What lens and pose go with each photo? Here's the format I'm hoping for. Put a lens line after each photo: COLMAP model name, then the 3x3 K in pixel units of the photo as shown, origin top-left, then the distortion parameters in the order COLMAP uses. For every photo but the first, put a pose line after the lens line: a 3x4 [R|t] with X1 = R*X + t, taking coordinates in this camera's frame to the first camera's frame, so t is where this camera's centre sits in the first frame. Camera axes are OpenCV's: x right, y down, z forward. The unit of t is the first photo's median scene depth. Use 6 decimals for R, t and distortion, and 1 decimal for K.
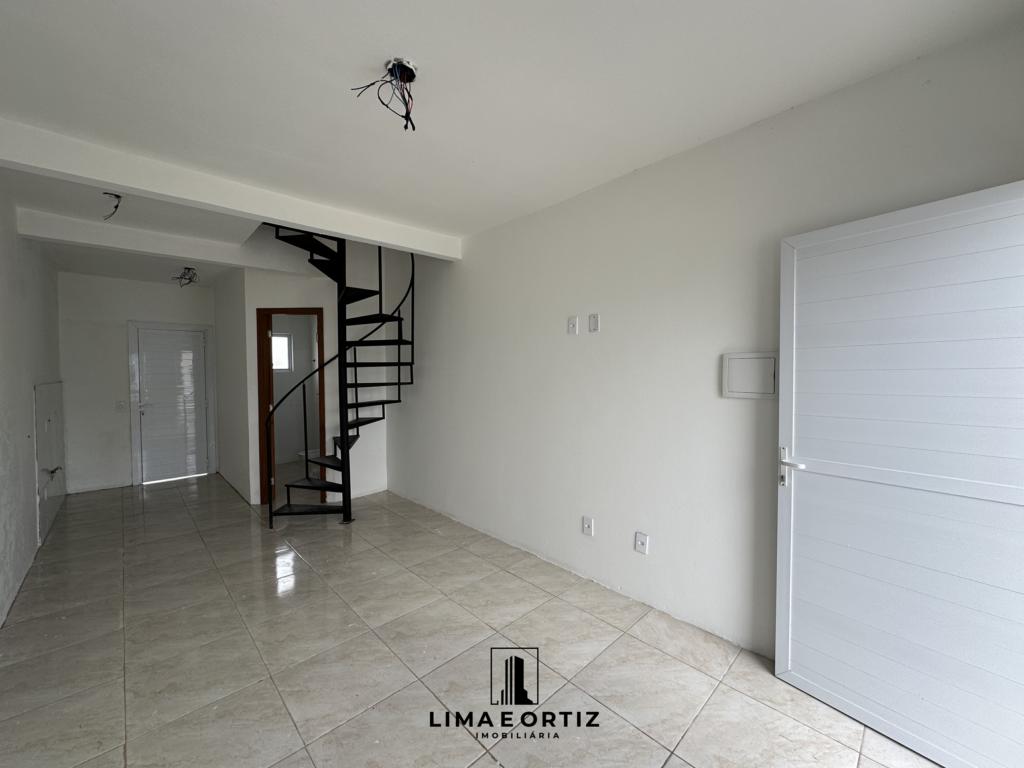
lens RADIAL K [[405.5, 0, 513.2], [0, 405.5, 386.2], [0, 0, 1]] dist [-0.002339, 0.000687]
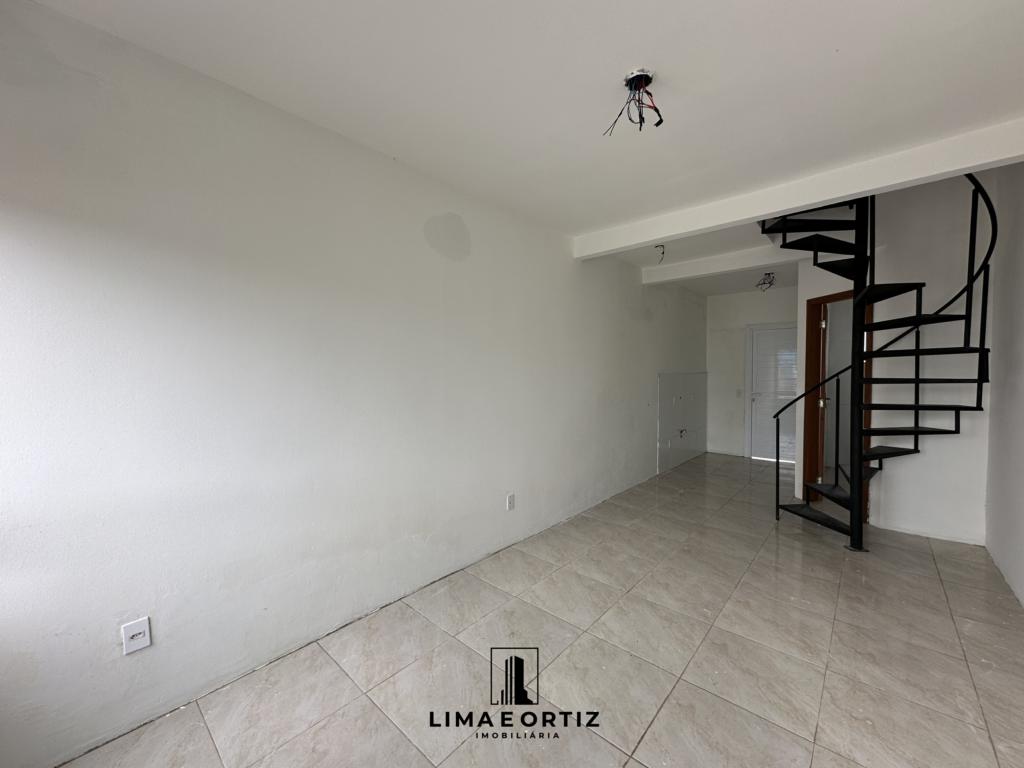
lens RADIAL K [[405.5, 0, 513.4], [0, 405.5, 383.5], [0, 0, 1]] dist [-0.002339, 0.000687]
pose [[0.083730, 0.036823, -0.995808, 0.454906], [-0.034939, 0.998811, 0.033996, 0.002040], [0.995876, 0.031946, 0.084917, 0.339558]]
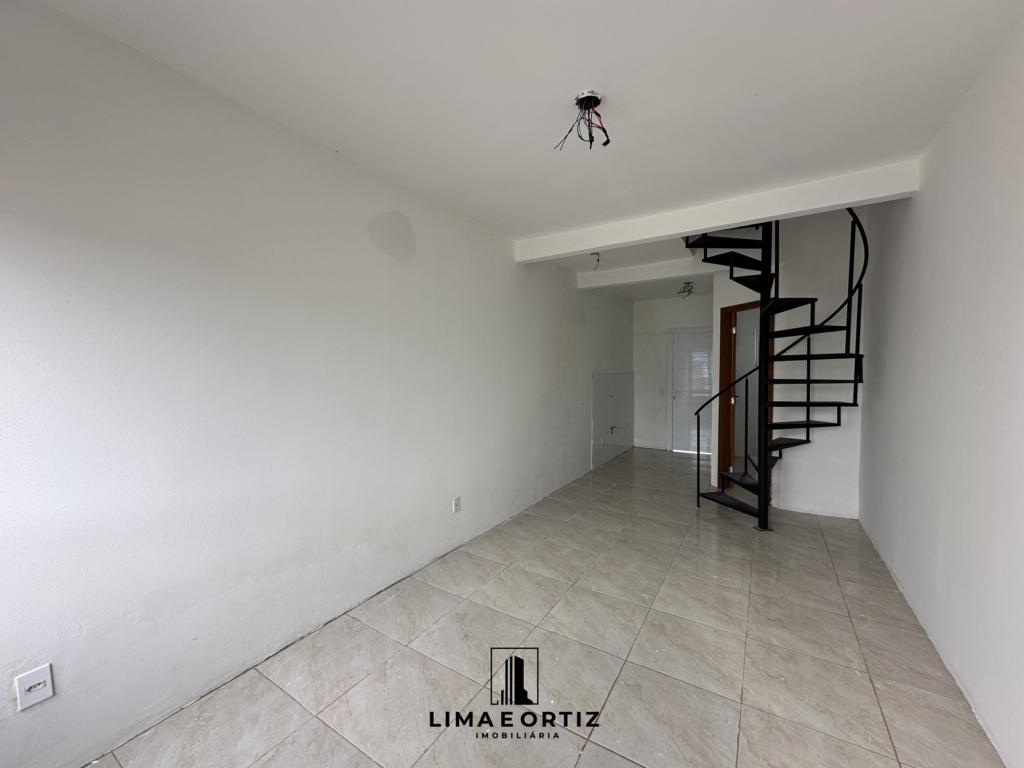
lens RADIAL K [[405.5, 0, 513.4], [0, 405.5, 383.4], [0, 0, 1]] dist [-0.002339, 0.000687]
pose [[0.249394, 0.039163, -0.967610, 0.458172], [-0.035073, 0.998892, 0.031389, -0.006575], [0.967767, 0.026108, 0.250491, 0.299088]]
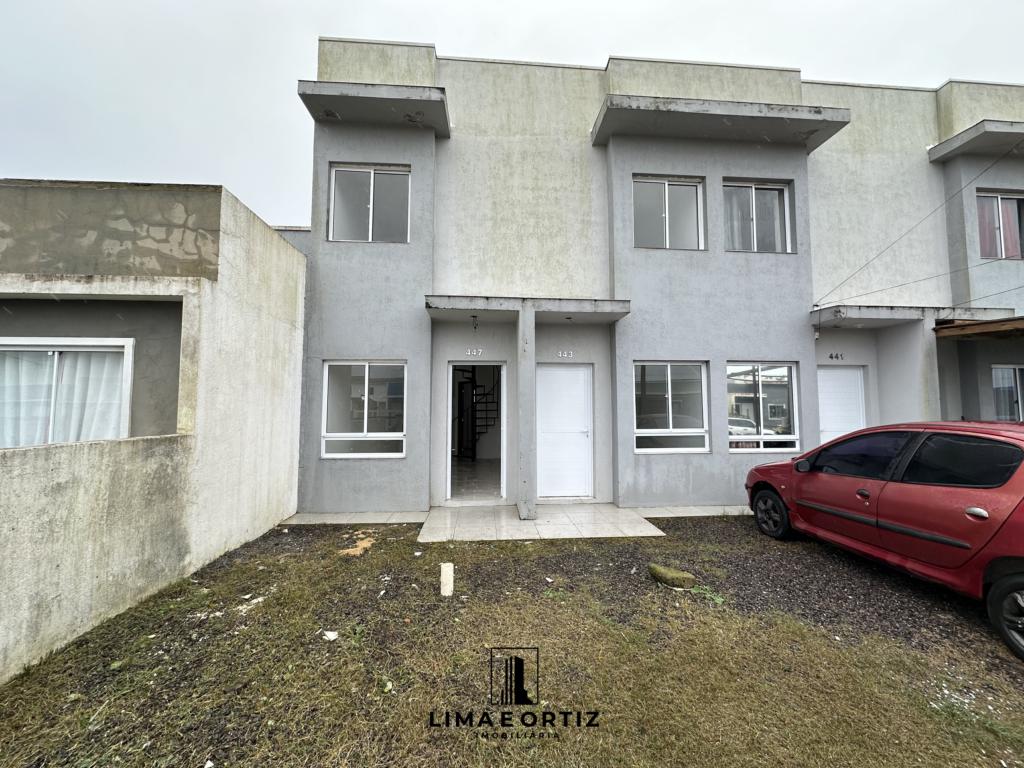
lens RADIAL K [[405.5, 0, 510.8], [0, 405.5, 379.7], [0, 0, 1]] dist [-0.002339, 0.000687]
pose [[0.776364, -0.041582, -0.628912, 2.093142], [-0.027710, 0.994605, -0.099969, 0.086061], [0.629675, 0.095039, 0.771023, -1.347681]]
